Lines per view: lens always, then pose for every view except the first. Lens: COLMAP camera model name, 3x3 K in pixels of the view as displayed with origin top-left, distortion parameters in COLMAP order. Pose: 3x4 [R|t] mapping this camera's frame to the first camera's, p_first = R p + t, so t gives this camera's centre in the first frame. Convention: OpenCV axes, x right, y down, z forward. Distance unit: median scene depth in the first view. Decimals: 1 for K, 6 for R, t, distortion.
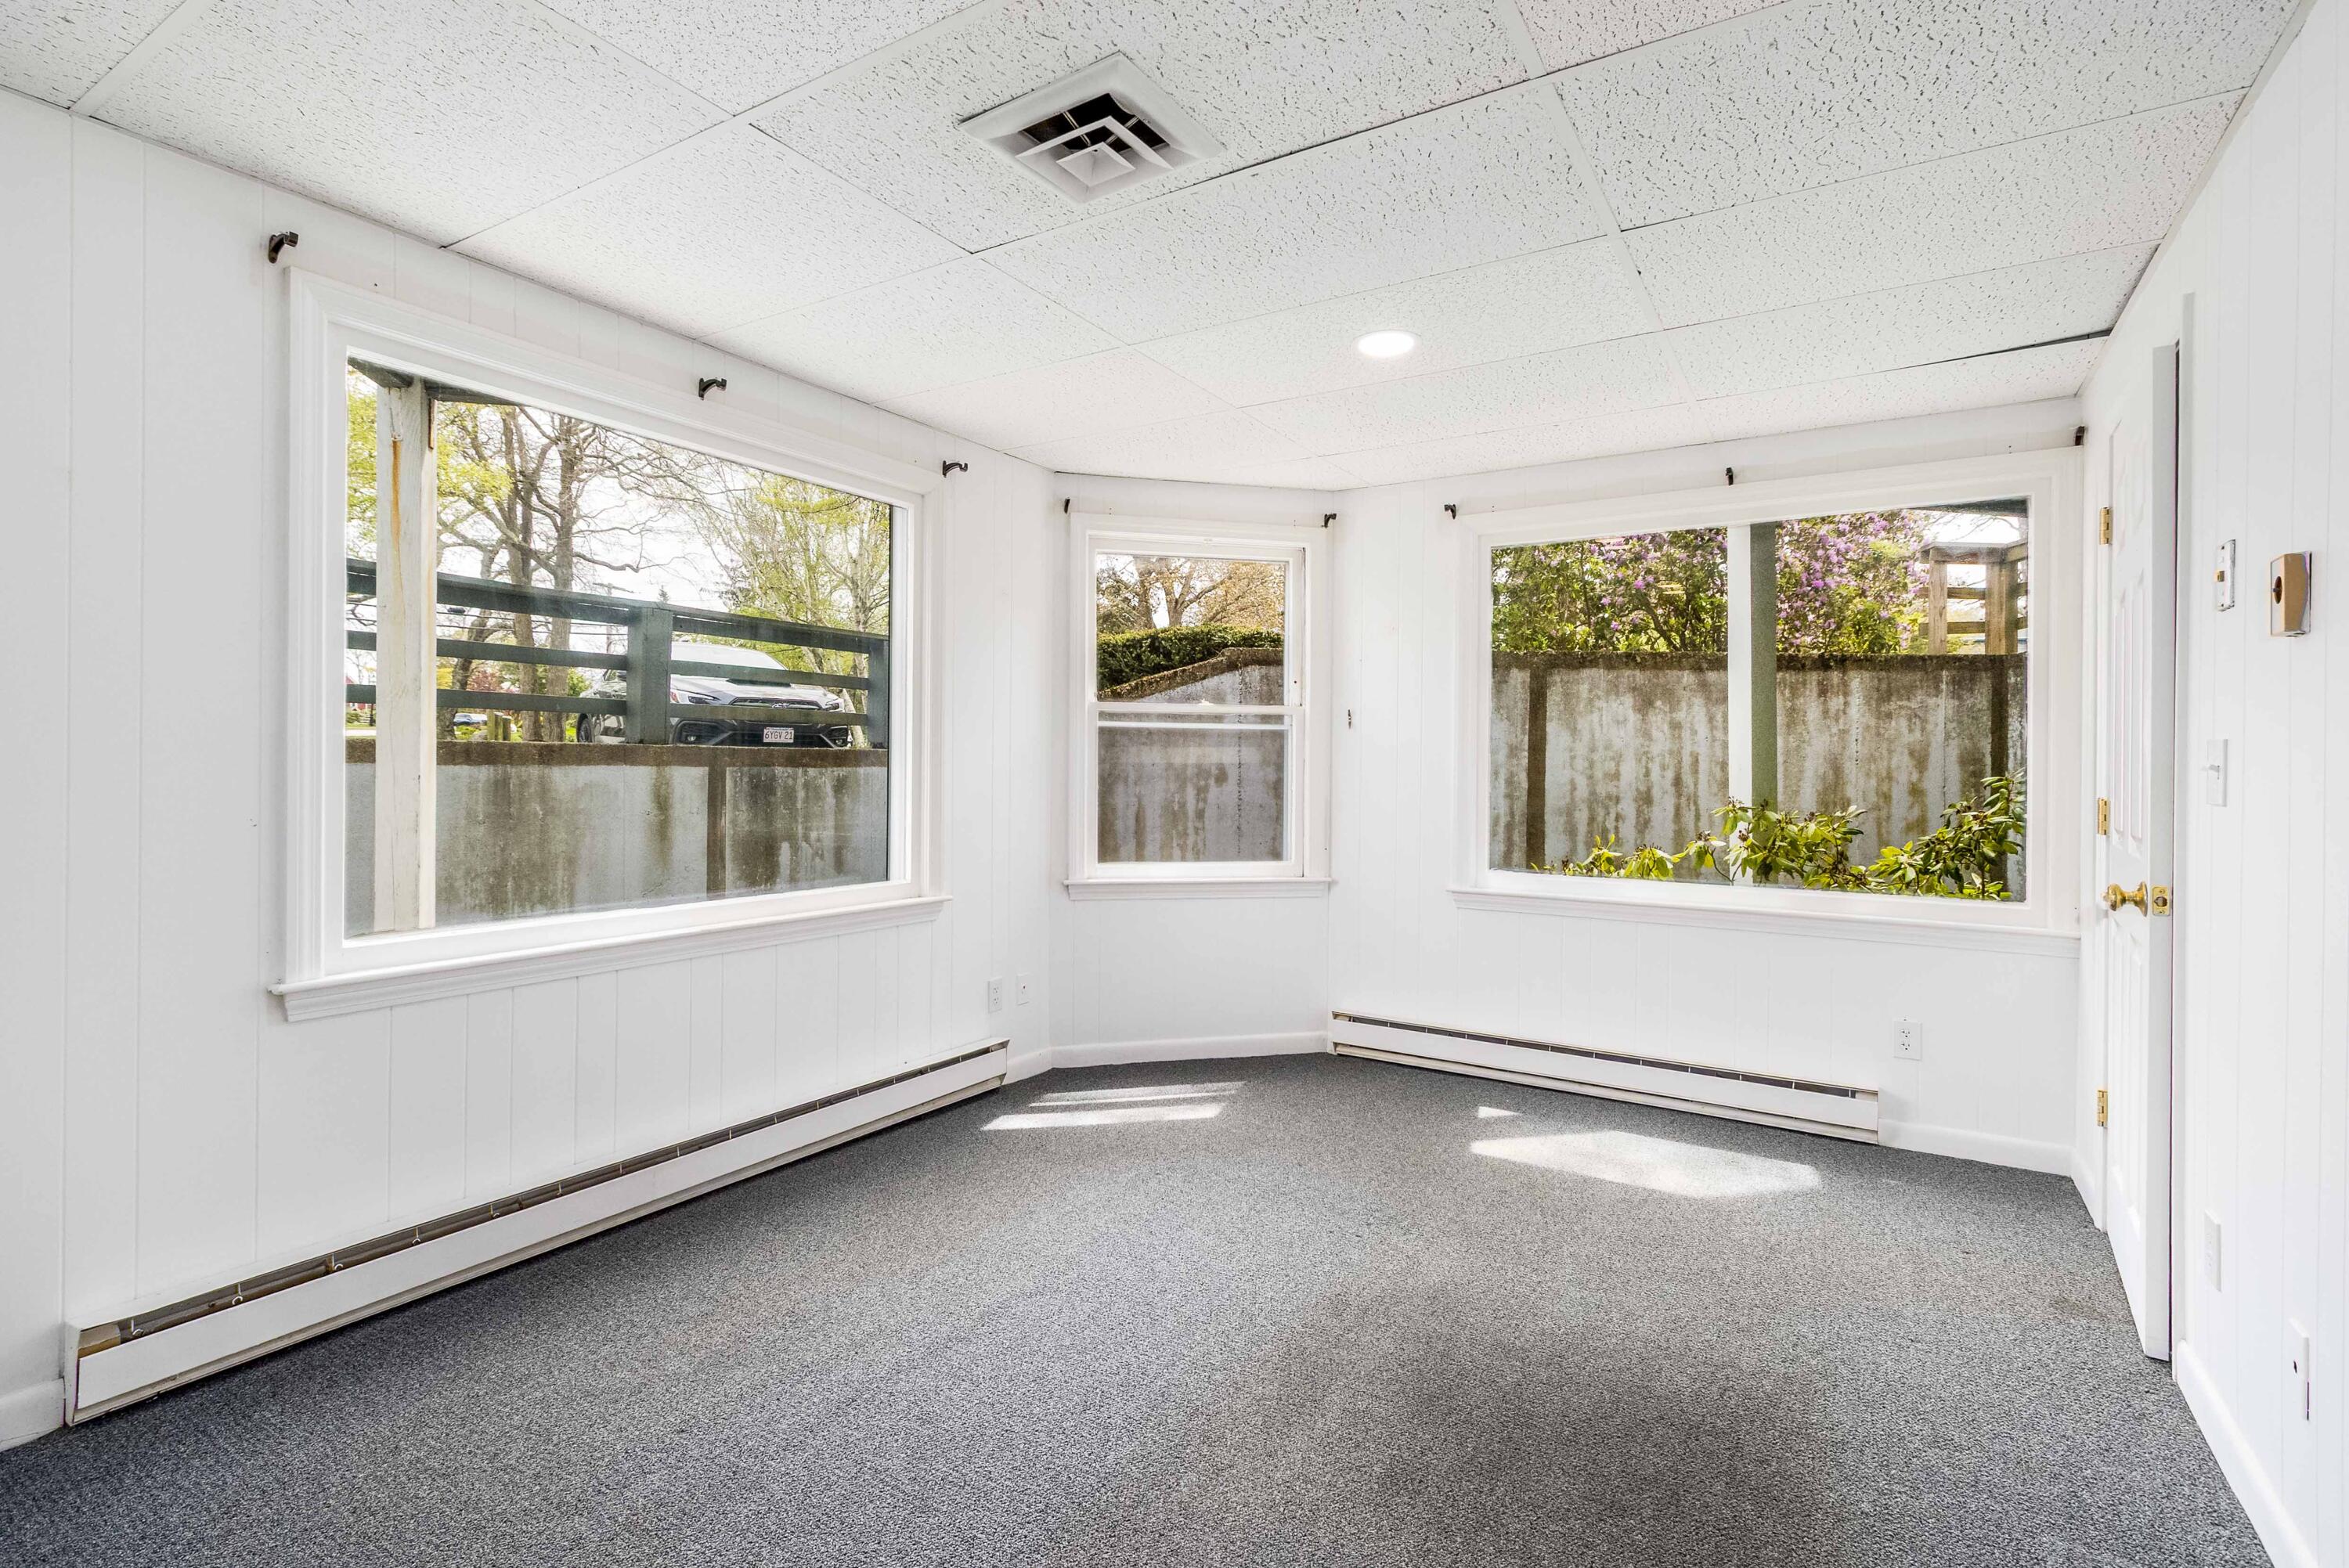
lens RADIAL K [[1095.8, 0, 1163.6], [0, 1095.8, 769.4], [0, 0, 1]] dist [0.001215, 0.000321]
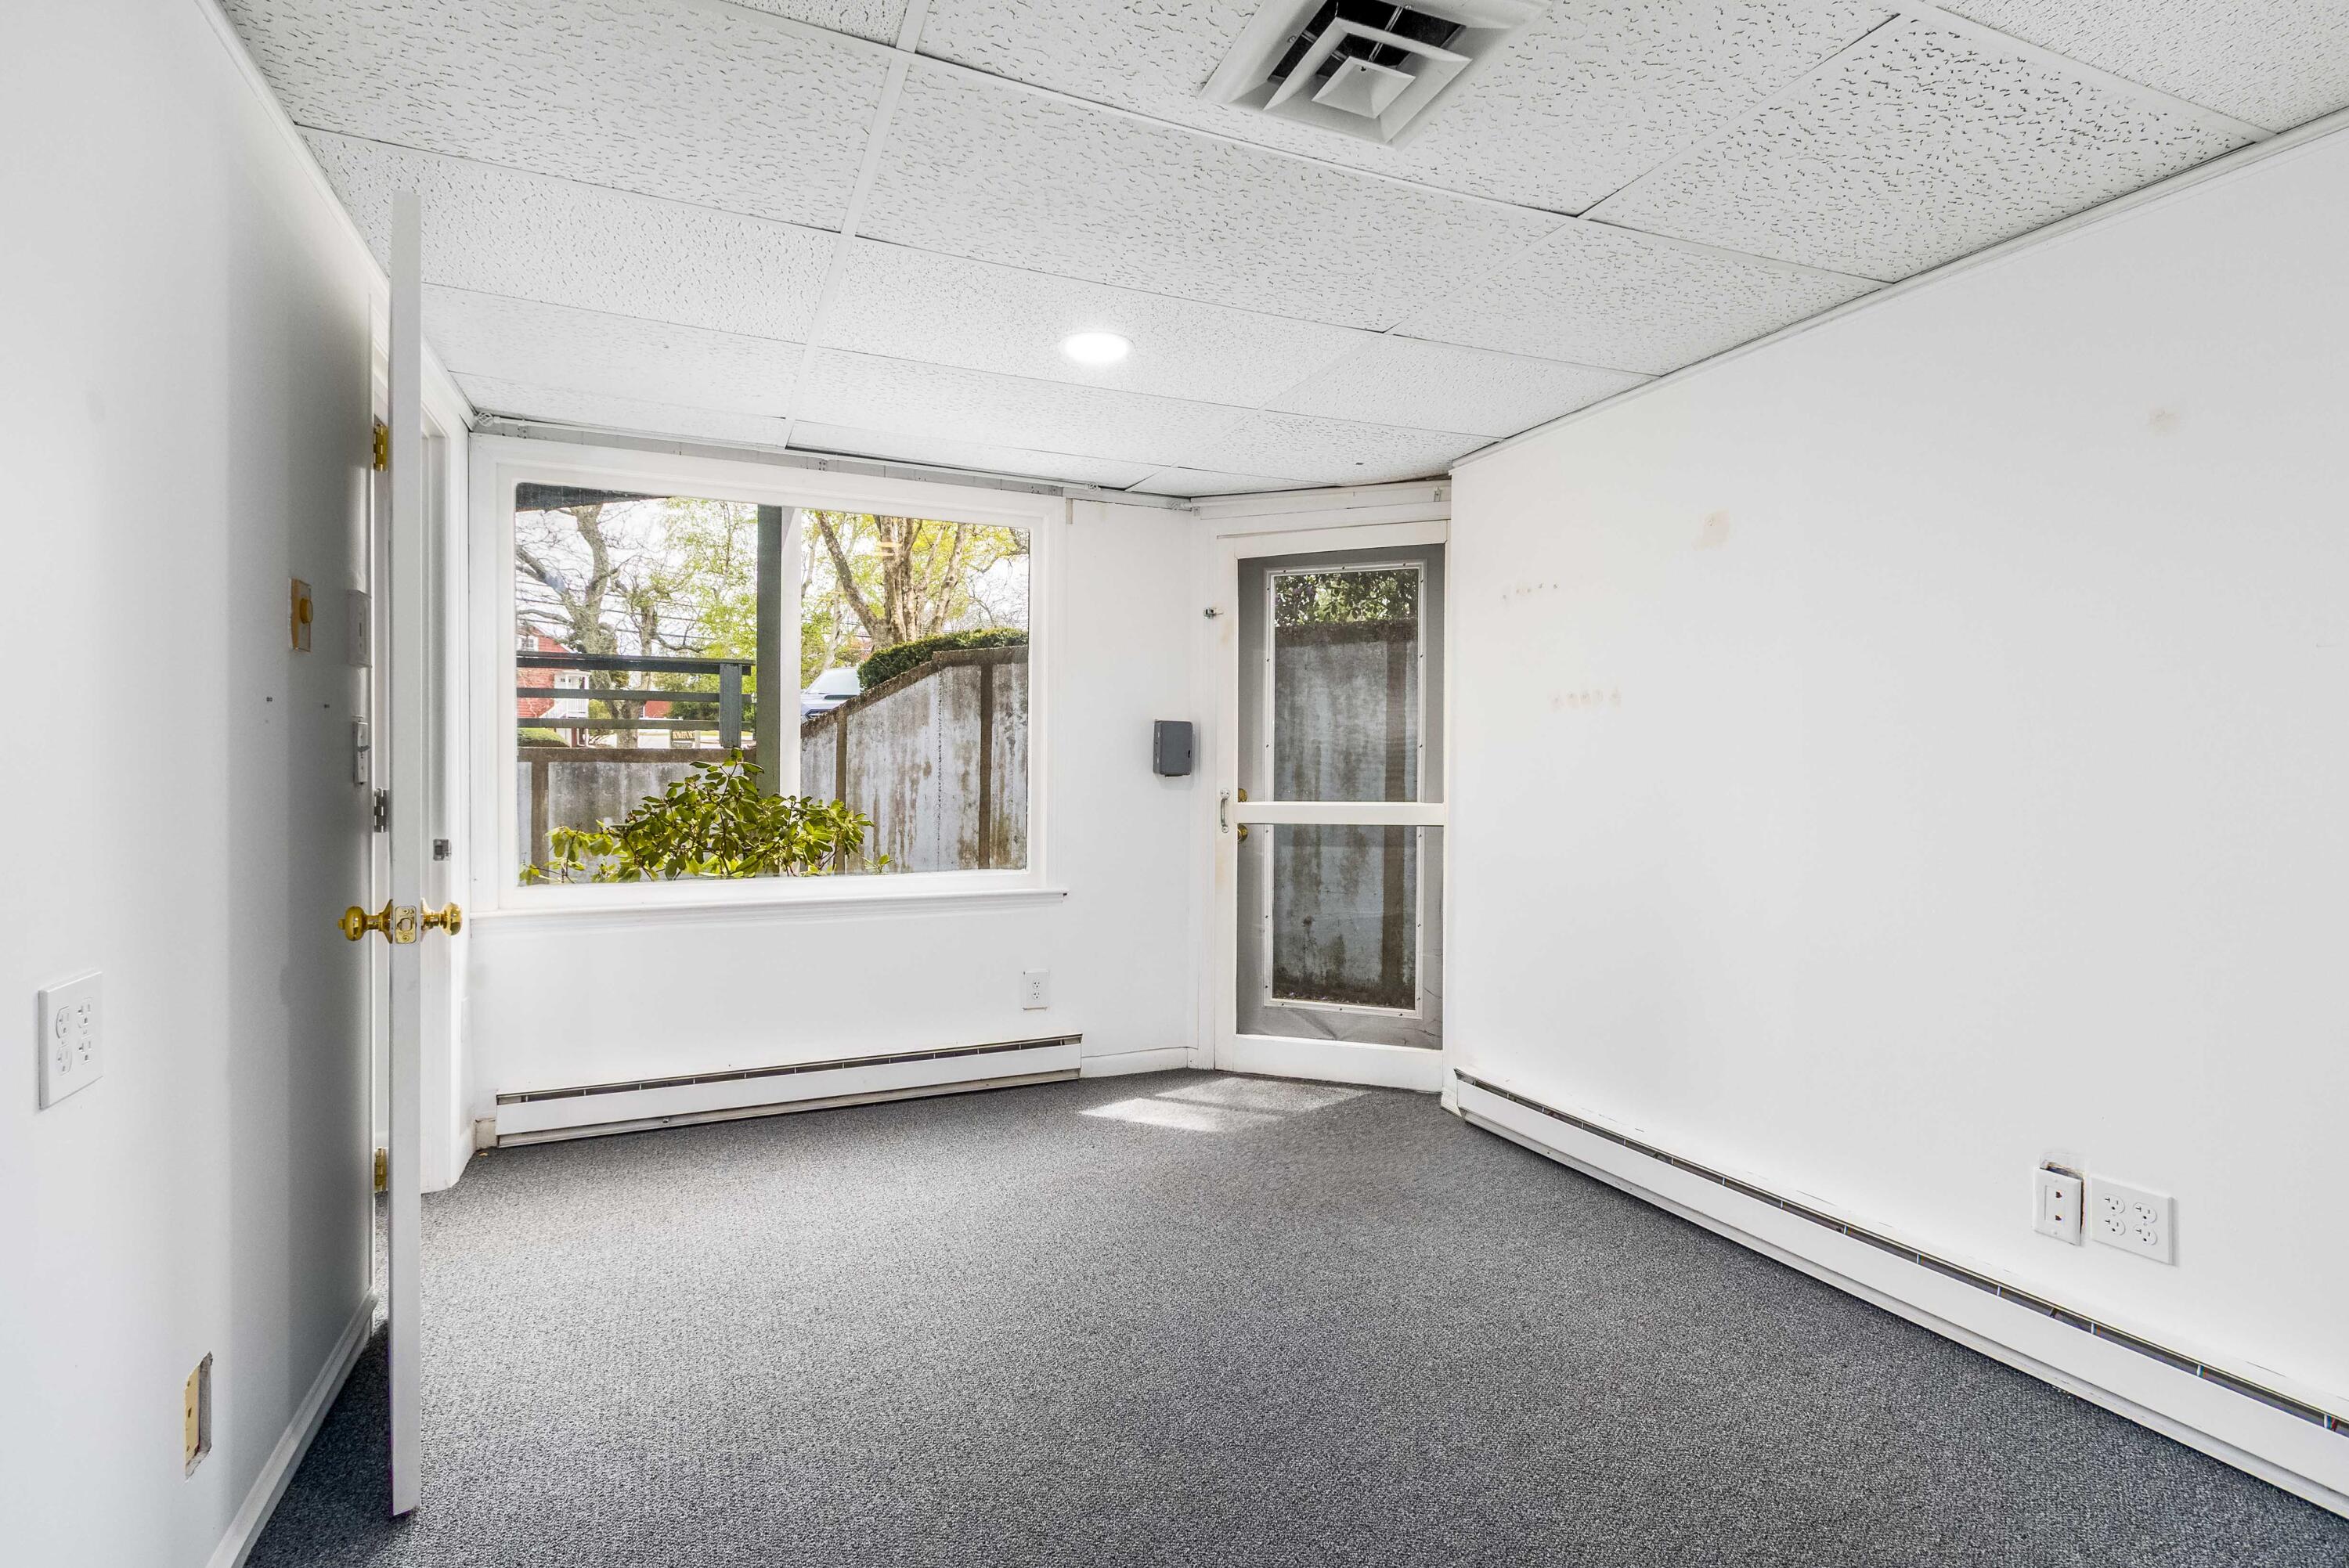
lens RADIAL K [[1095.8, 0, 1163.6], [0, 1095.8, 769.4], [0, 0, 1]] dist [0.001215, 0.000321]
pose [[0.838212, -0.001139, -0.545343, 0.851583], [0.000774, 0.999999, -0.000899, 0.007404], [0.545344, 0.000332, 0.838212, 0.216534]]
